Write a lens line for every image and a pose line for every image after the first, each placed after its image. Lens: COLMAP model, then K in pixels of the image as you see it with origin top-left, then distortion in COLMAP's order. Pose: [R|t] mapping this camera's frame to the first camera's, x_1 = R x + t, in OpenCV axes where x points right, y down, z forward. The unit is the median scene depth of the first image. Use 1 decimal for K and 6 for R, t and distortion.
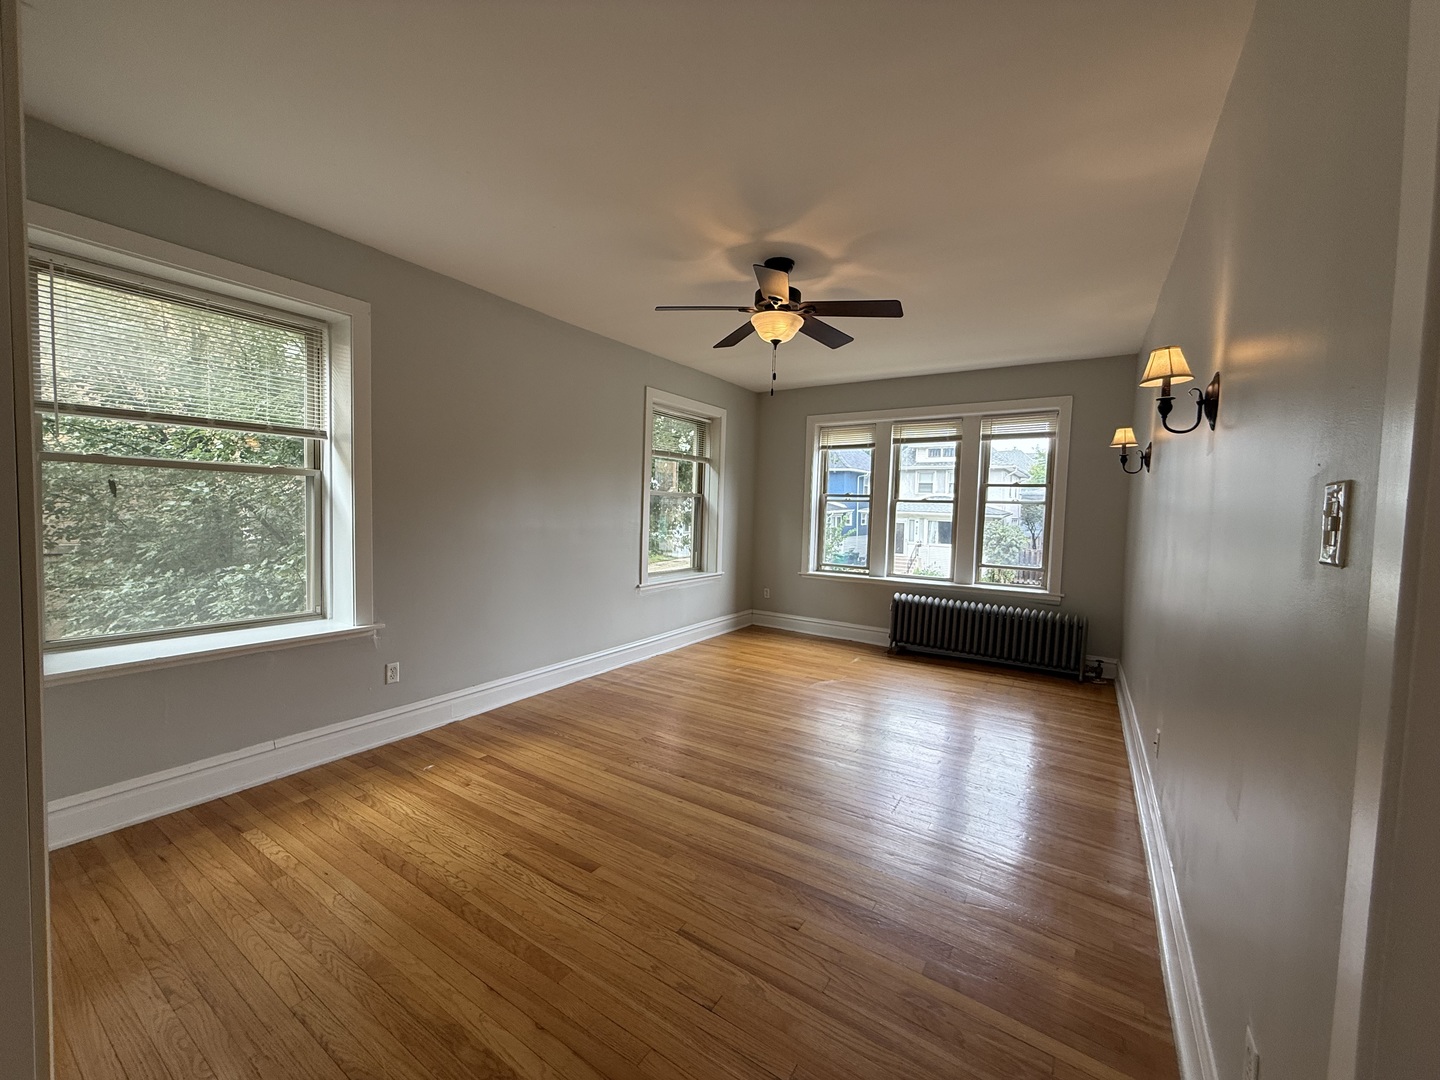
lens RADIAL K [[570.5, 0, 716.0], [0, 570.5, 544.3], [0, 0, 1]] dist [-0.003237, 0.000533]
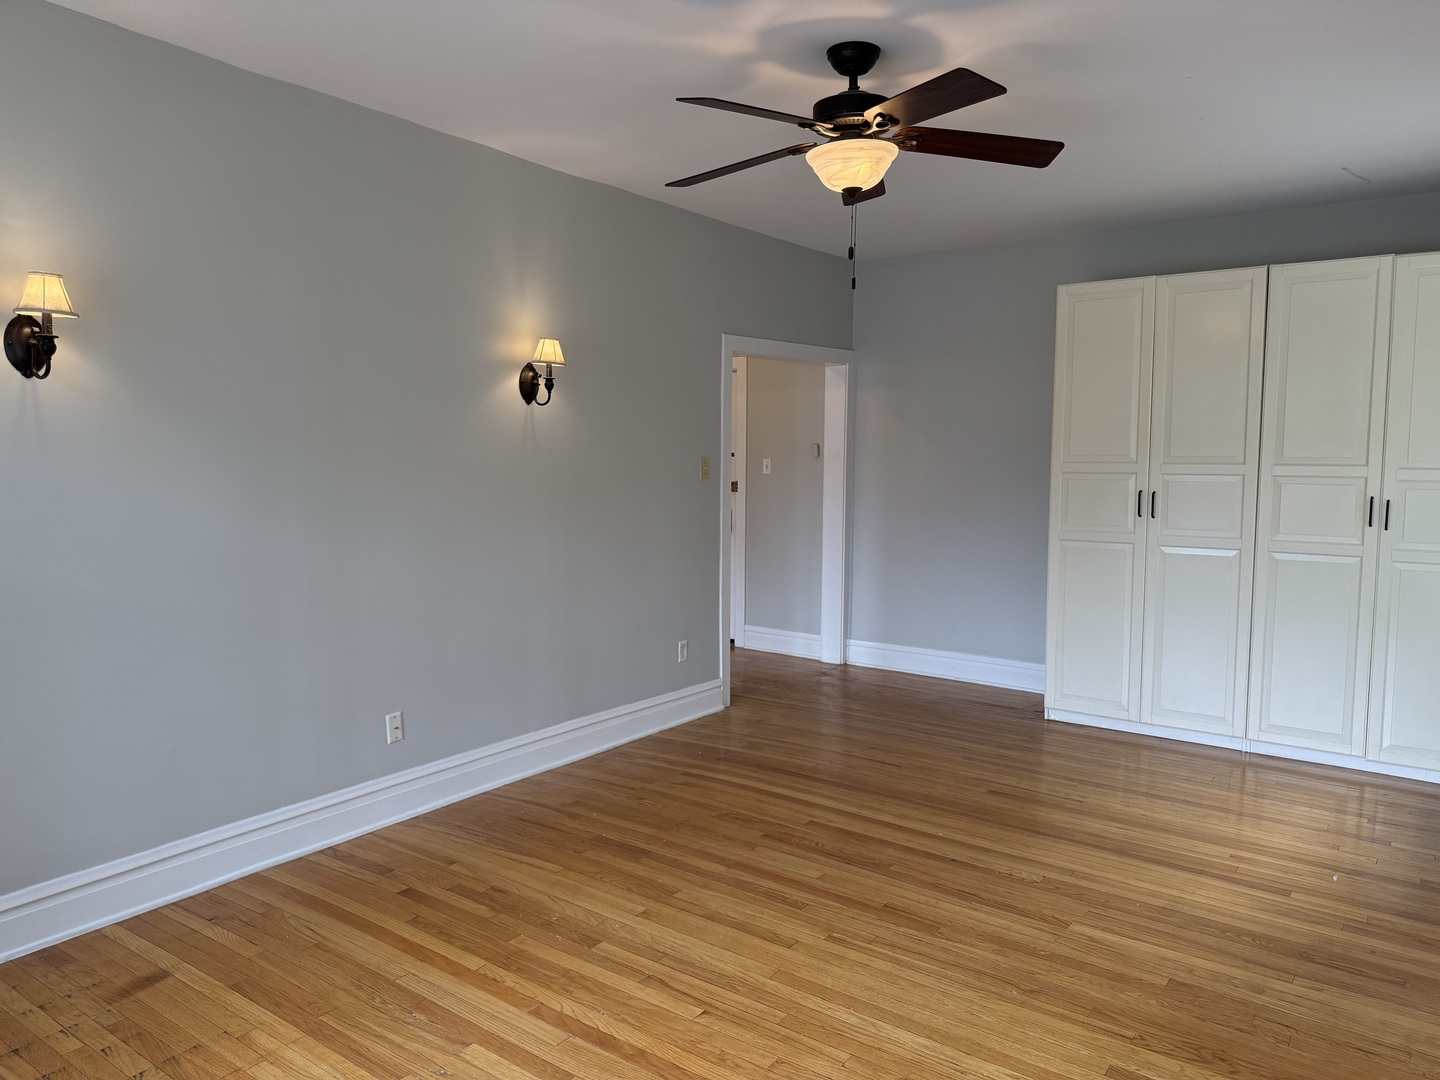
lens RADIAL K [[1011.7, 0, 724.1], [0, 1011.7, 539.1], [0, 0, 1]] dist [0.053610, -0.066775]
pose [[-0.998365, -0.039332, 0.041487, 0.172134], [-0.032469, 0.987418, 0.154760, -0.156715], [-0.047052, 0.153160, -0.987081, 1.996022]]
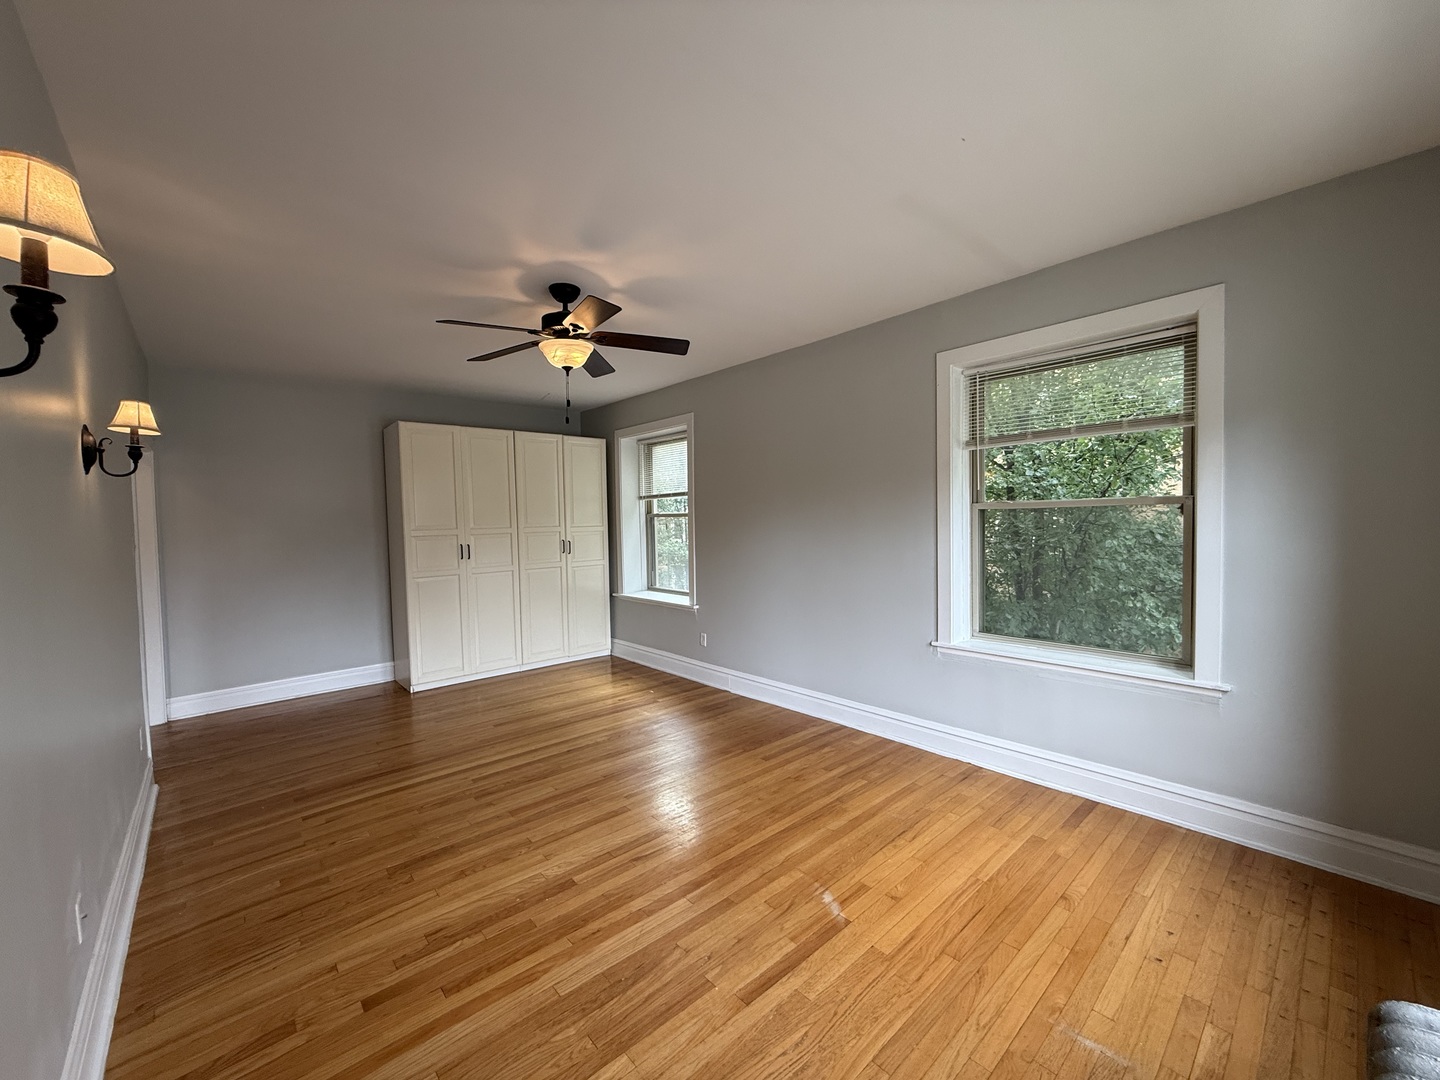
lens RADIAL K [[570.5, 0, 716.4], [0, 570.5, 539.3], [0, 0, 1]] dist [-0.003237, 0.000533]
pose [[-0.263176, 0.012422, -0.964668, 0.956036], [-0.046073, 0.998614, 0.025429, -0.092575], [0.963647, 0.051138, -0.262239, 1.464615]]
